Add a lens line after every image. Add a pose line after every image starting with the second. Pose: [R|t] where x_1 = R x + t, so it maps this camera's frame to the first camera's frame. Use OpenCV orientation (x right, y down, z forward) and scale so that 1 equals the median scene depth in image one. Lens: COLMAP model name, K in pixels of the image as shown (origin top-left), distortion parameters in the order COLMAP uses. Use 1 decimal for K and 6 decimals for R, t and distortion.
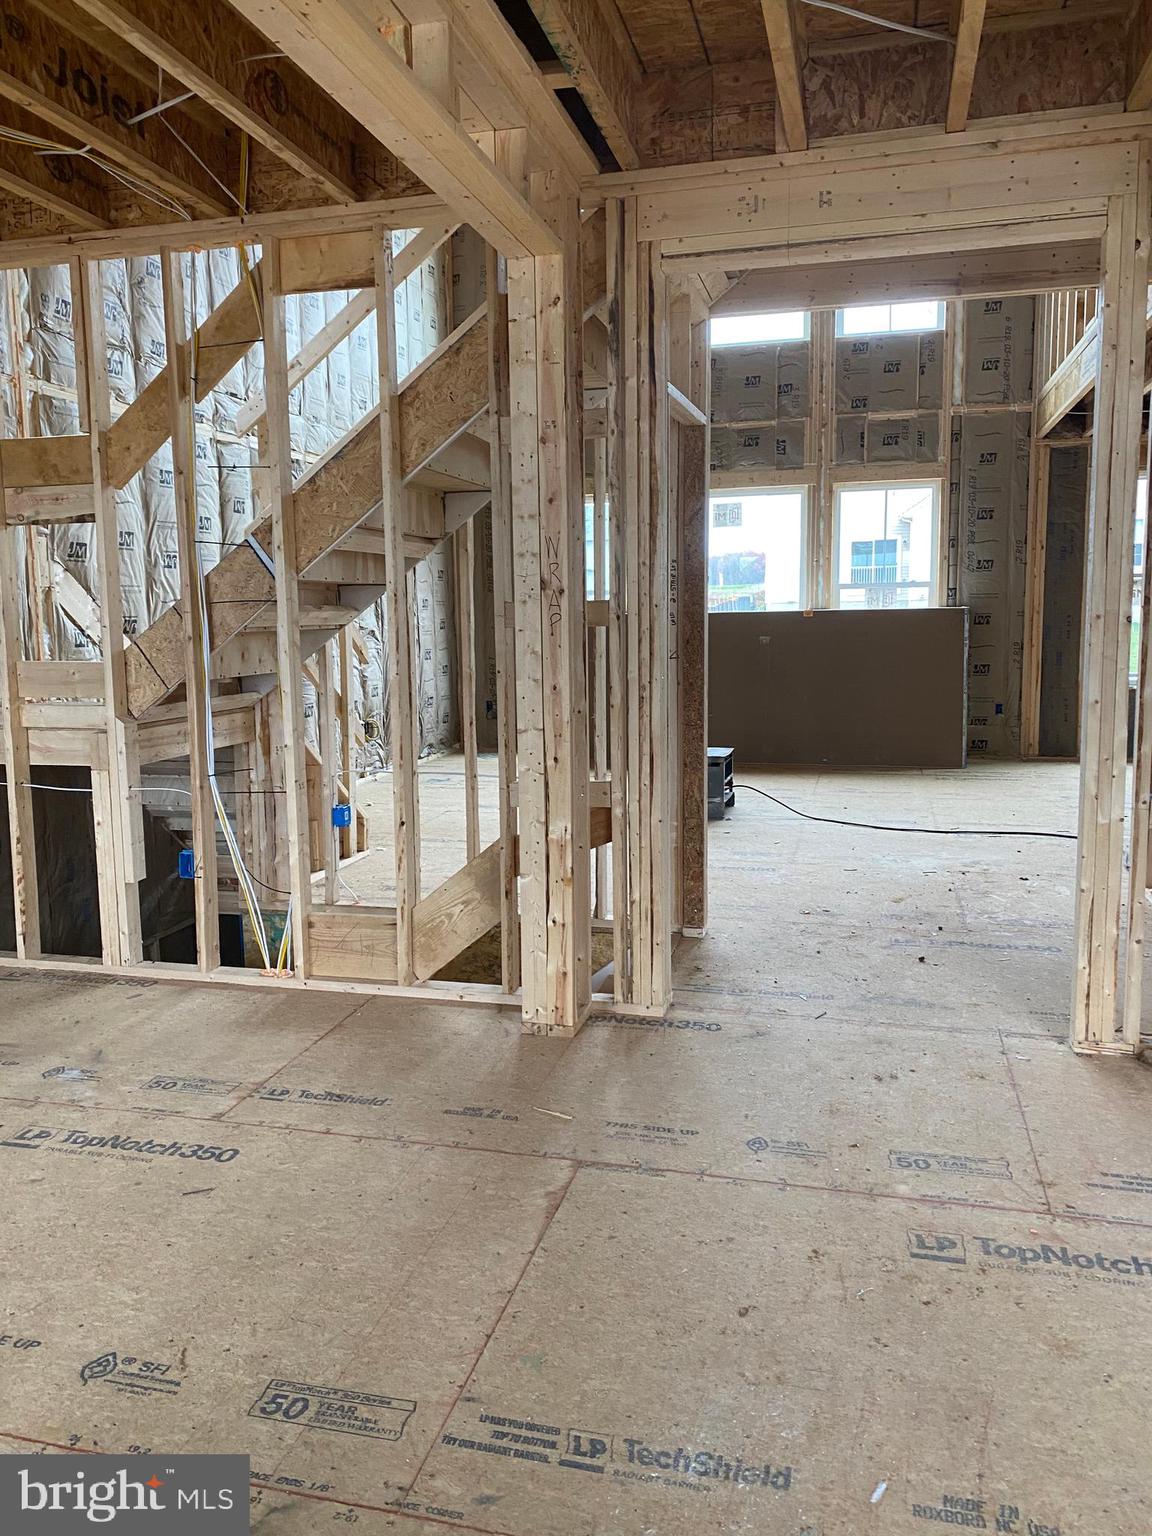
lens RADIAL K [[1140.1, 0, 557.0], [0, 1140.1, 746.0], [0, 0, 1]] dist [0.045225, -0.049351]
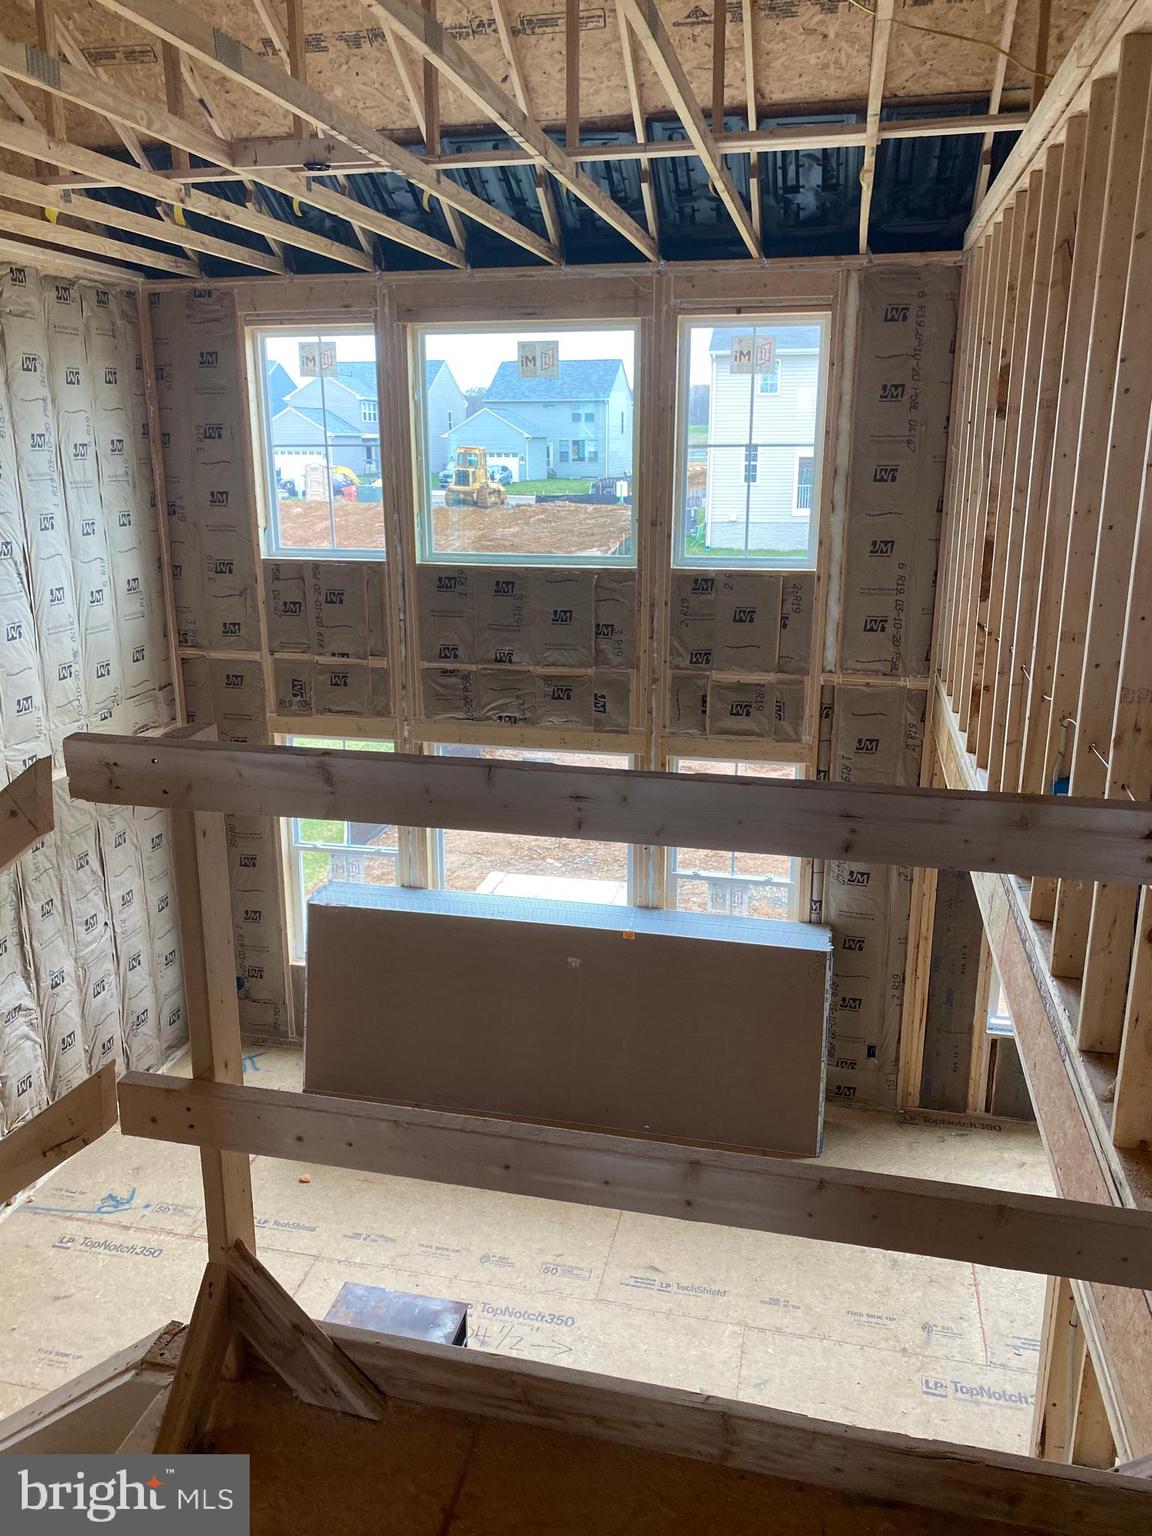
lens RADIAL K [[1140.1, 0, 541.1], [0, 1140.1, 753.3], [0, 0, 1]] dist [0.045225, -0.049351]
pose [[0.999798, 0.000135, 0.020093, 0.146549], [-0.003095, 0.989074, 0.147391, -0.348605], [-0.019853, -0.147423, 0.988874, 0.265923]]
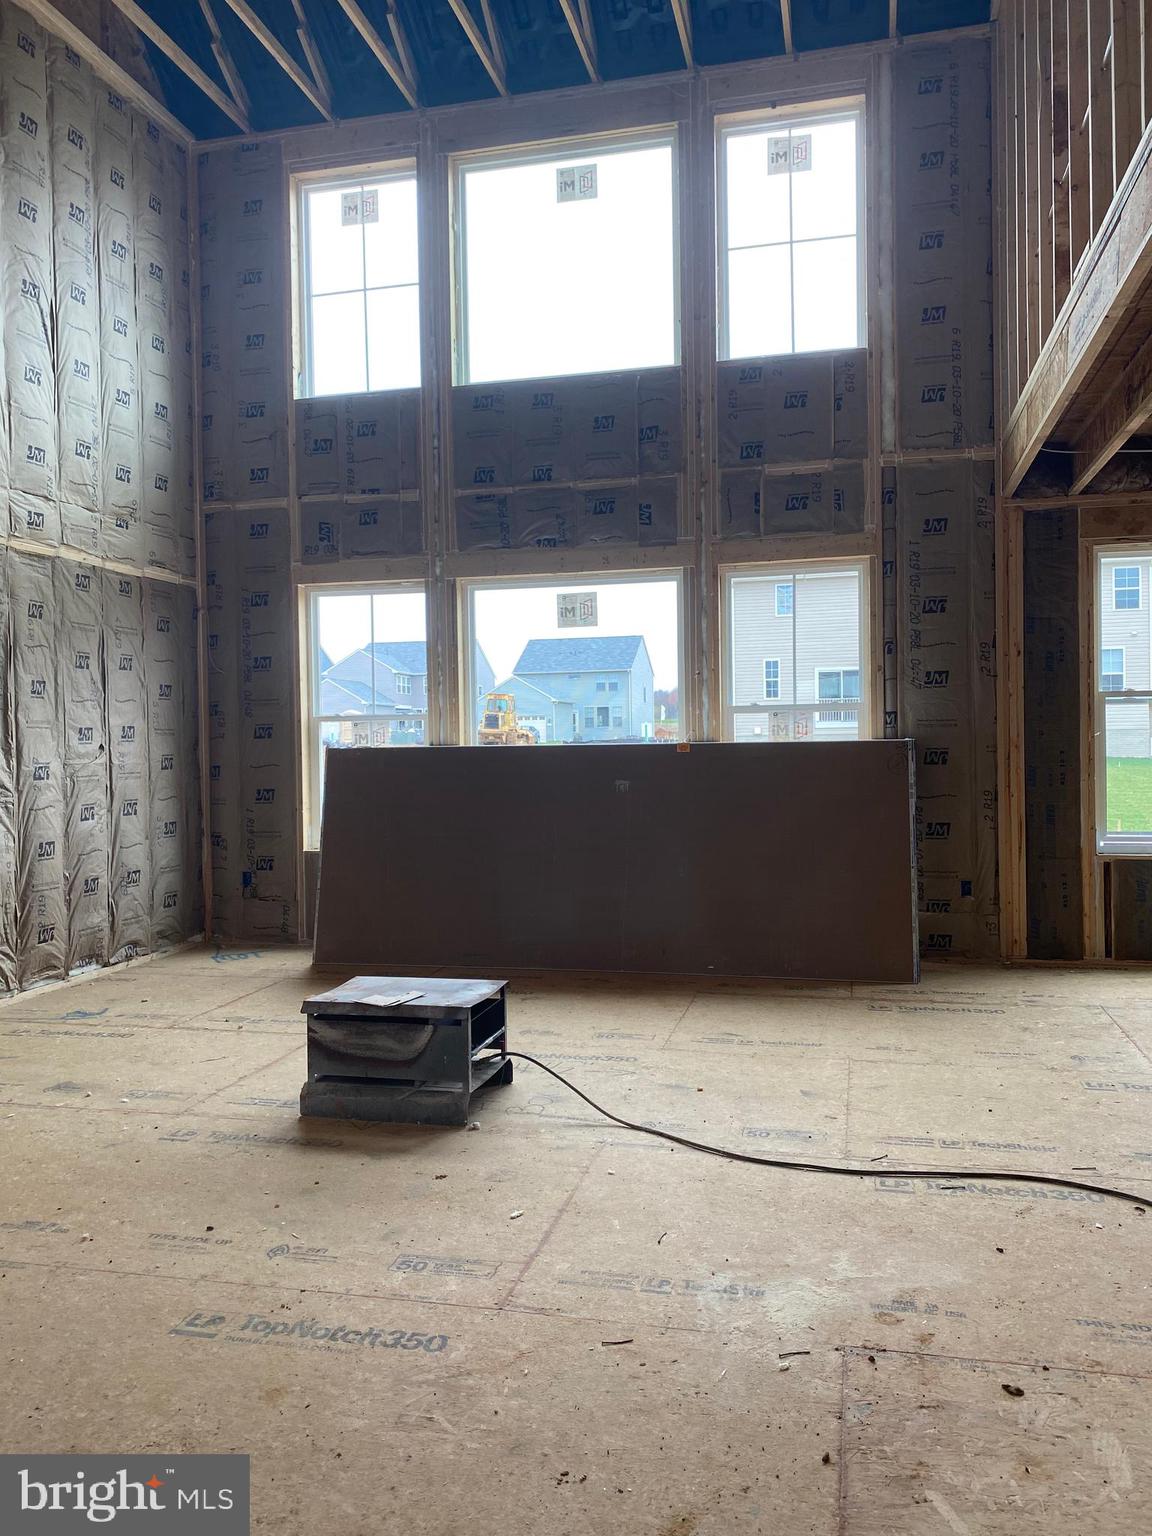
lens RADIAL K [[1140.1, 0, 561.3], [0, 1140.1, 761.3], [0, 0, 1]] dist [0.045225, -0.049351]
pose [[0.999890, -0.002583, 0.014631, 0.137309], [0.004003, 0.995190, -0.097880, -0.041801], [-0.014308, 0.097928, 0.995091, 0.323729]]
